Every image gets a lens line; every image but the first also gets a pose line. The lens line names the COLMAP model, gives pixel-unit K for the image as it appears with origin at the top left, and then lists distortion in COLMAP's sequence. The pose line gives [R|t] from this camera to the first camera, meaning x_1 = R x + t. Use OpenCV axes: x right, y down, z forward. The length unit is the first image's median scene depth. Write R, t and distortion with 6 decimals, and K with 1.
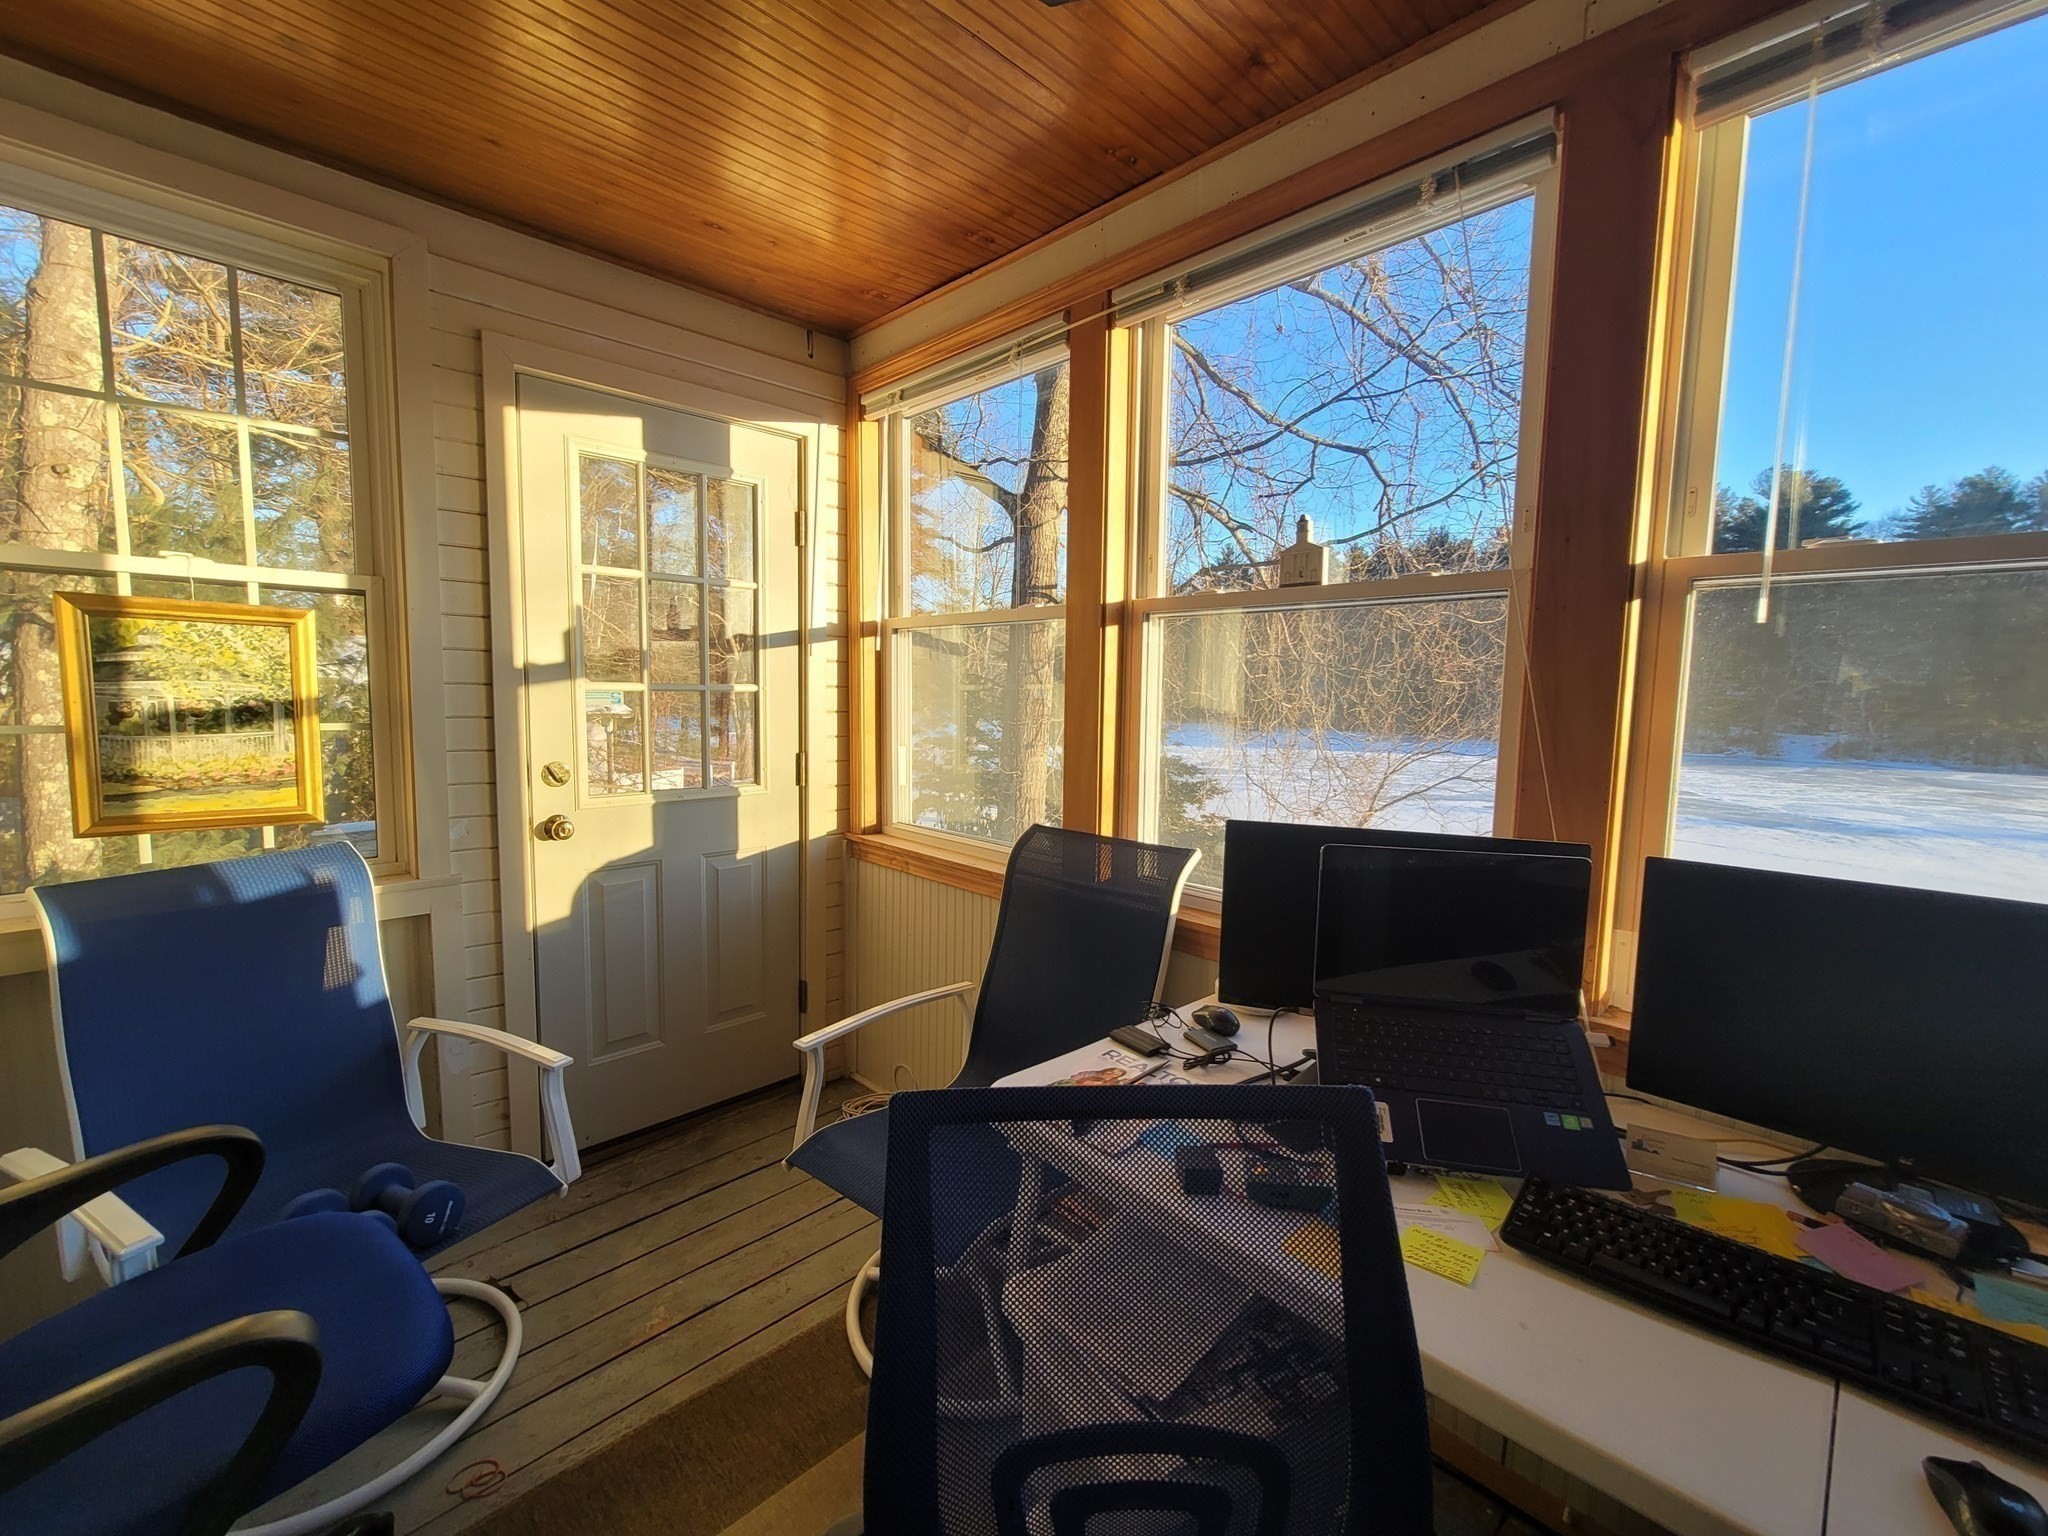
lens RADIAL K [[831.3, 0, 1024.6], [0, 831.3, 769.3], [0, 0, 1]] dist [-0.002856, 0.001545]
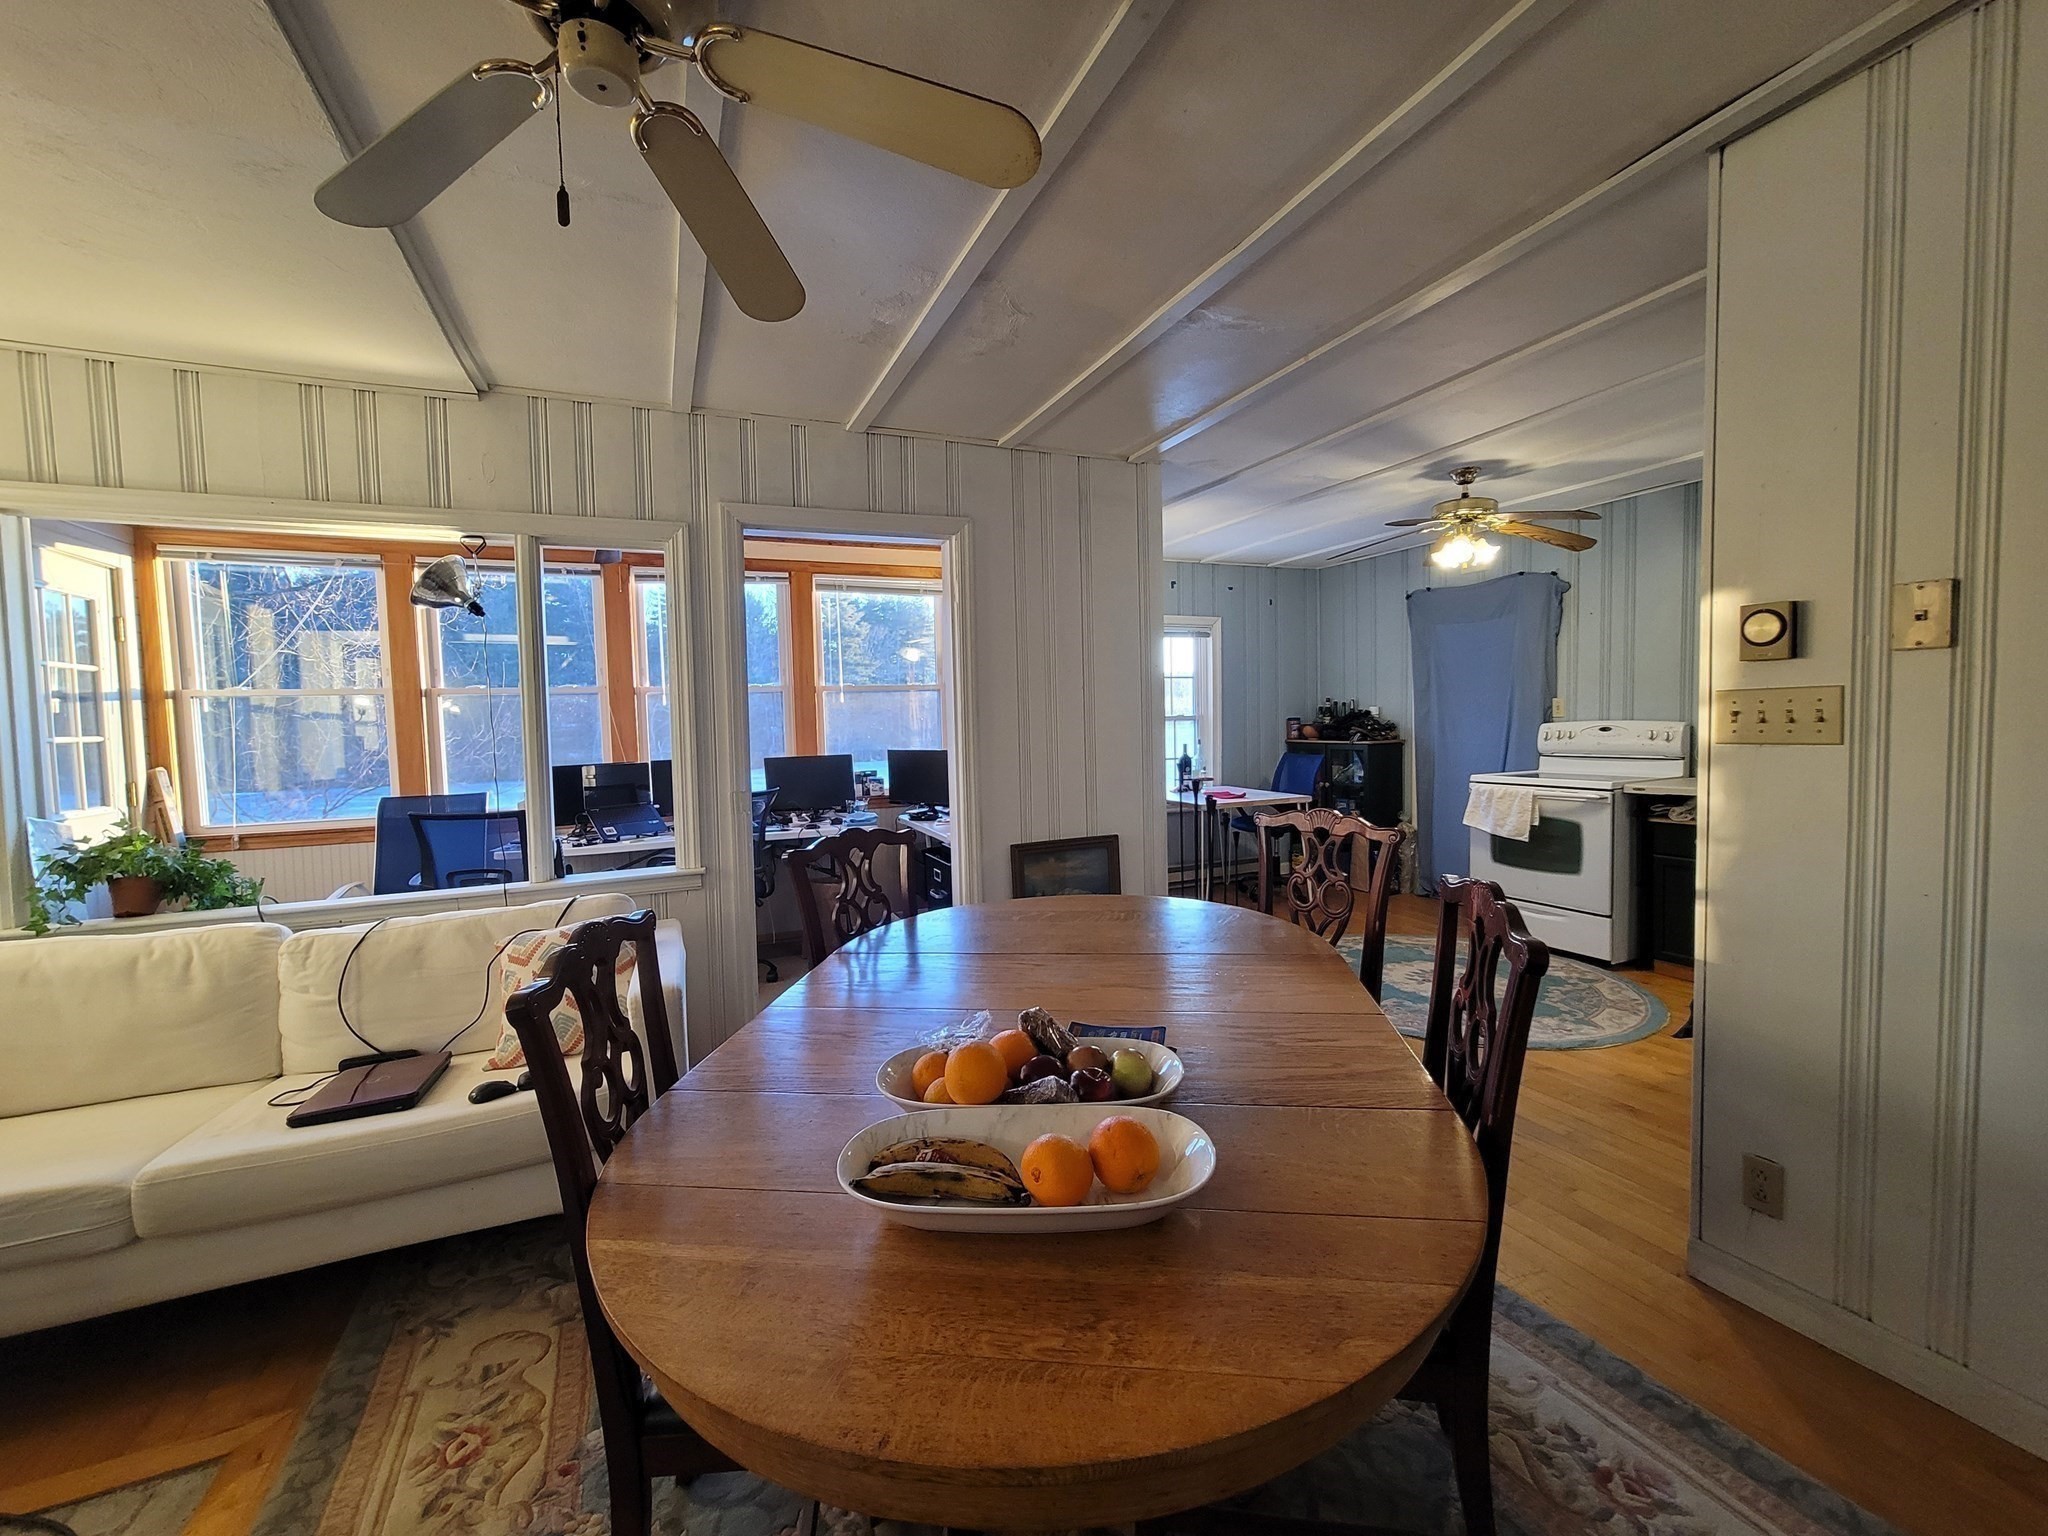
lens RADIAL K [[831.3, 0, 1016.5], [0, 831.3, 766.1], [0, 0, 1]] dist [-0.002856, 0.001545]
pose [[0.360695, -0.073481, 0.929785, -1.729728], [0.116709, 0.992612, 0.033170, 0.137756], [-0.925353, 0.096550, 0.366606, -1.555524]]
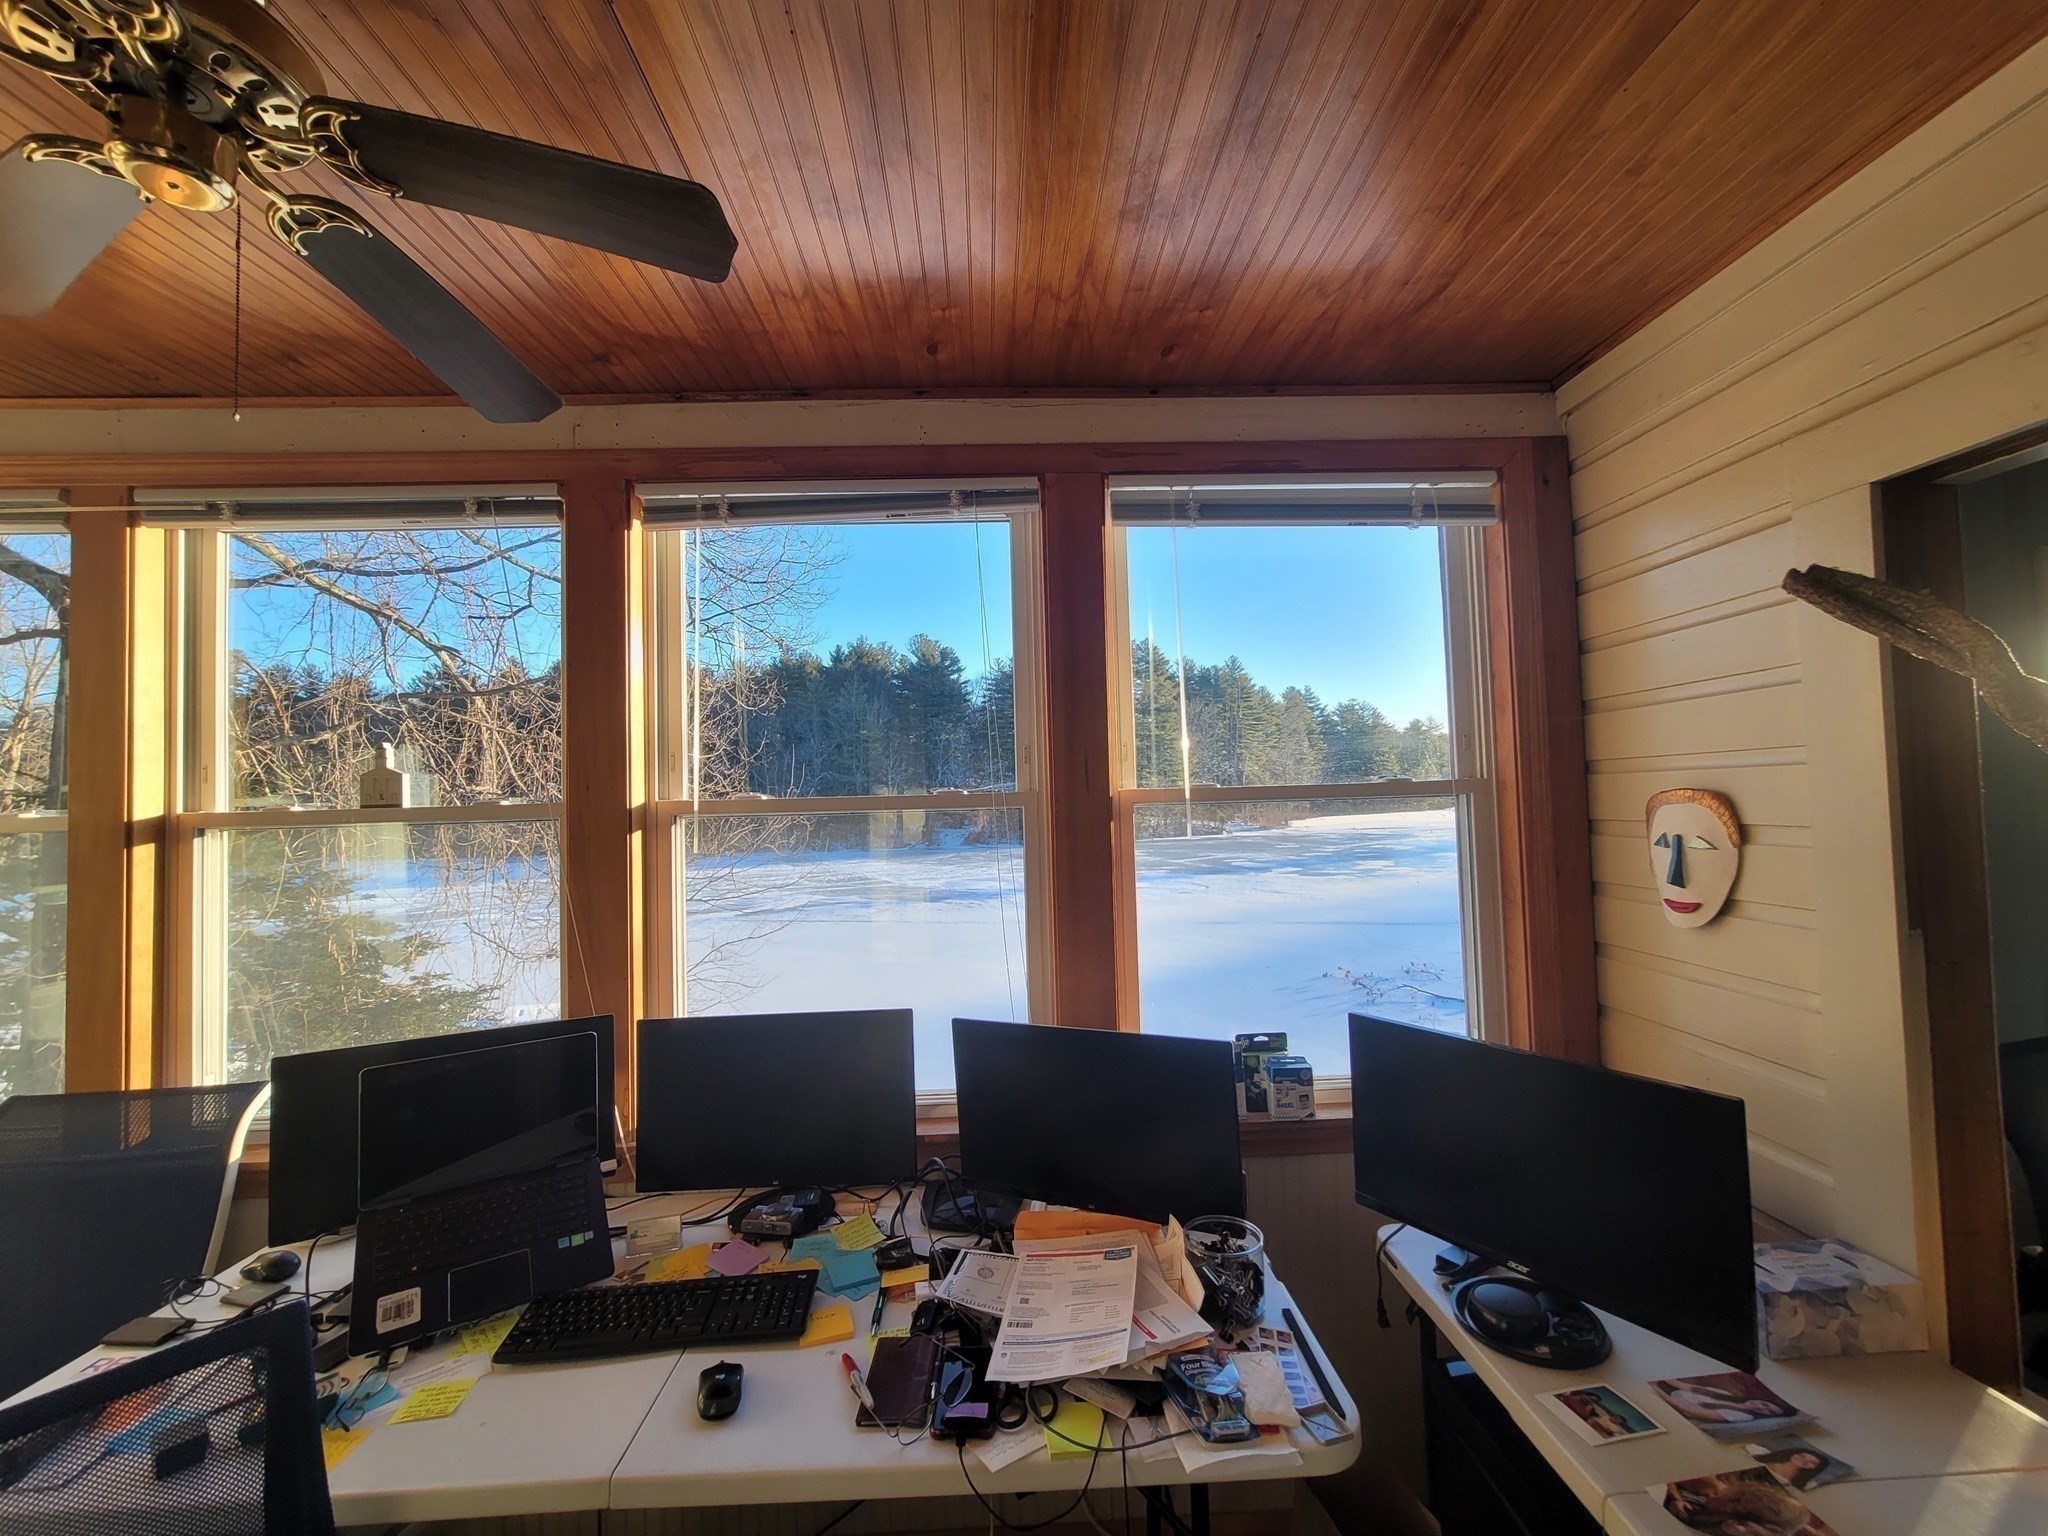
lens RADIAL K [[831.3, 0, 1022.5], [0, 831.3, 766.5], [0, 0, 1]] dist [-0.002856, 0.001545]
pose [[0.671502, -0.005143, 0.740985, 0.098101], [0.110958, 0.989399, -0.093686, -0.085481], [-0.732648, 0.145128, 0.664955, -0.355784]]
